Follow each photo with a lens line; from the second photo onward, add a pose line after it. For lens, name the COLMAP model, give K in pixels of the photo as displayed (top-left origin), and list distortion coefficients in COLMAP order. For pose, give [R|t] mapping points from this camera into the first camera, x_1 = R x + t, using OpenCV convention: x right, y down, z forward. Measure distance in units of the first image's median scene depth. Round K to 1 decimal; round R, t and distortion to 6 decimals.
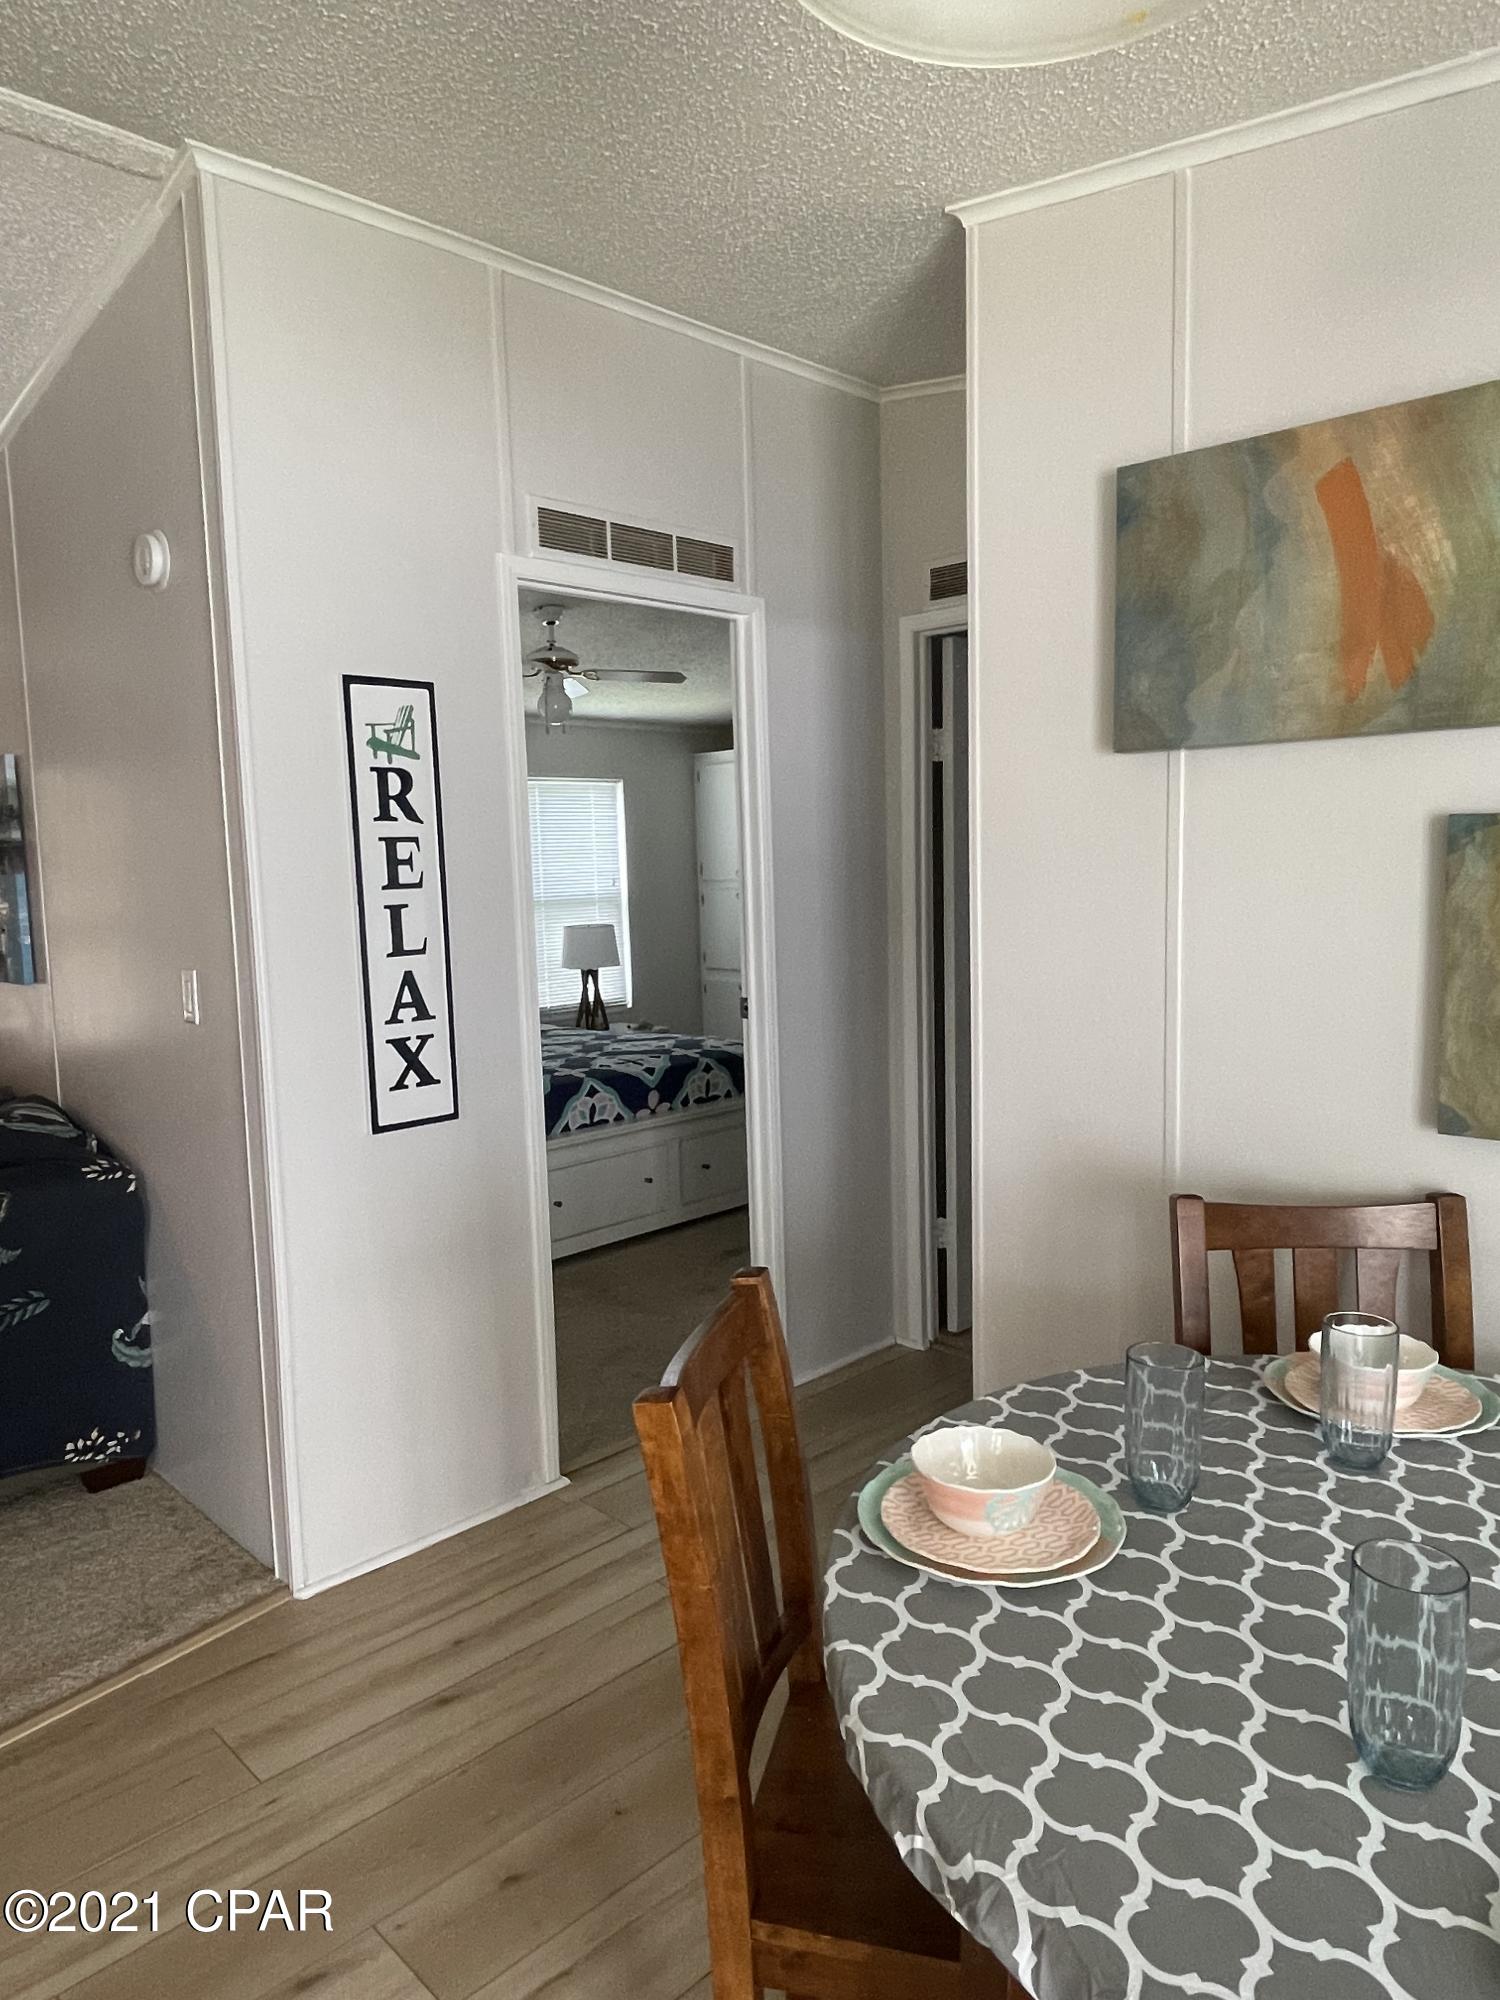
lens RADIAL K [[1300.1, 0, 750.0], [0, 1300.1, 1000.0], [0, 0, 1]] dist [0.031149, -0.049072]
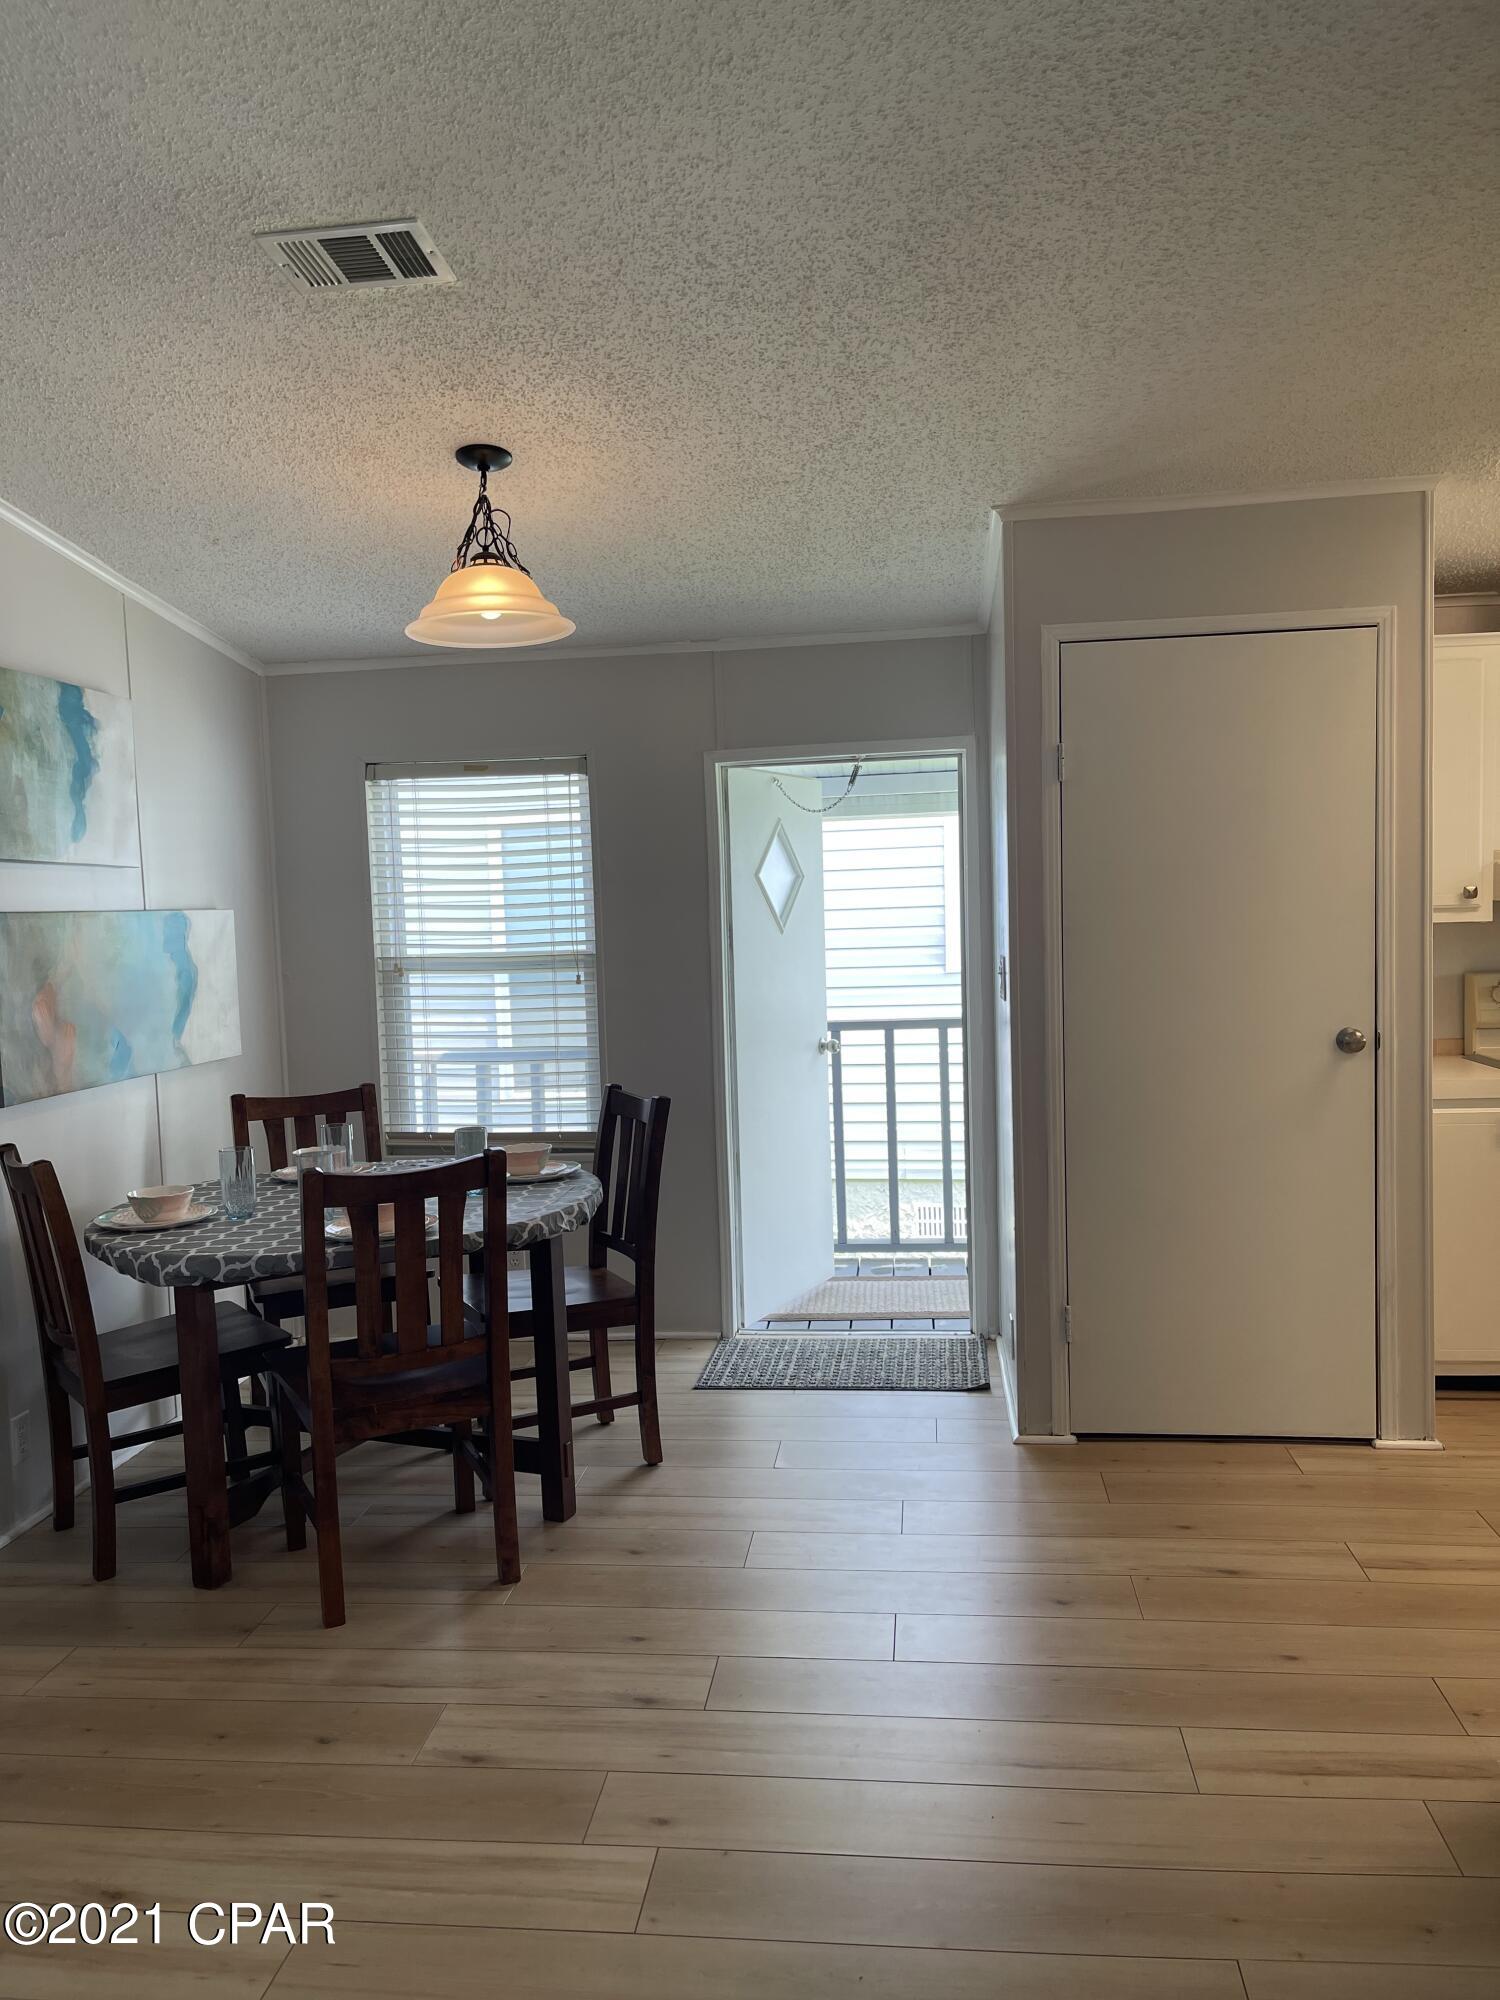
lens RADIAL K [[1496.9, 0, 755.1], [0, 1496.9, 1010.6], [0, 0, 1]] dist [0.008797, -0.000117]
pose [[-0.633028, -0.009367, 0.774072, -1.065321], [0.128405, 0.984805, 0.116925, -0.079952], [-0.763405, 0.173412, -0.622206, 1.009005]]
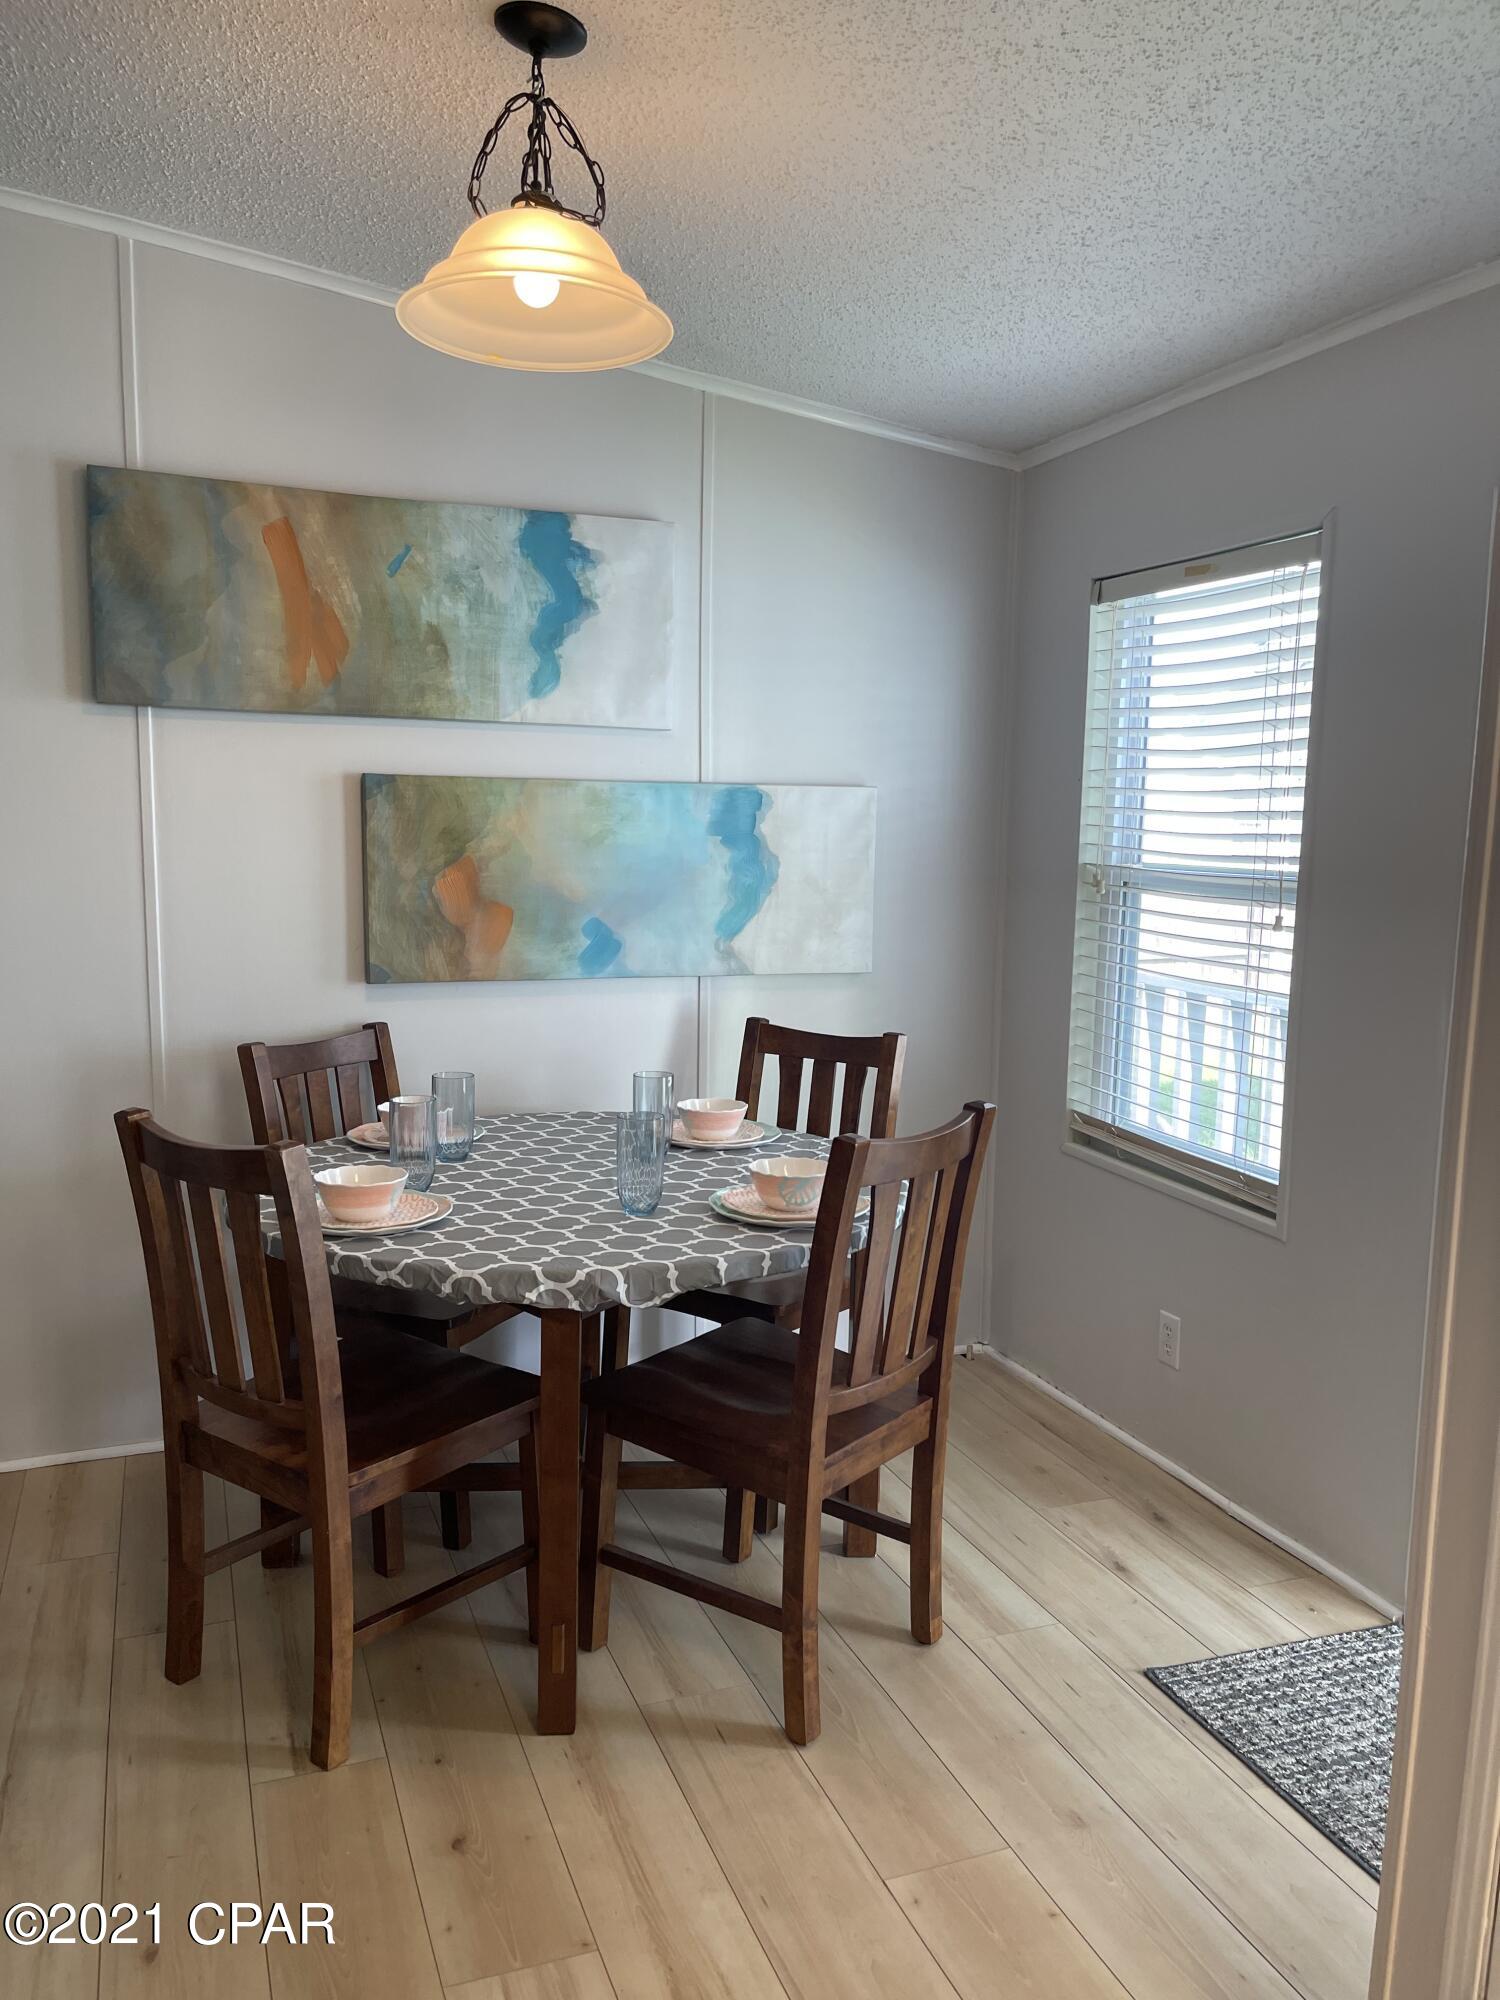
lens RADIAL K [[1514.9, 0, 749.1], [0, 1514.9, 1020.4], [0, 0, 1]] dist [0.042910, -0.051299]
pose [[0.398914, -0.094357, 0.912121, -0.649219], [0.071666, 0.994857, 0.071573, 0.035236], [-0.914183, 0.036817, 0.403625, -0.083644]]
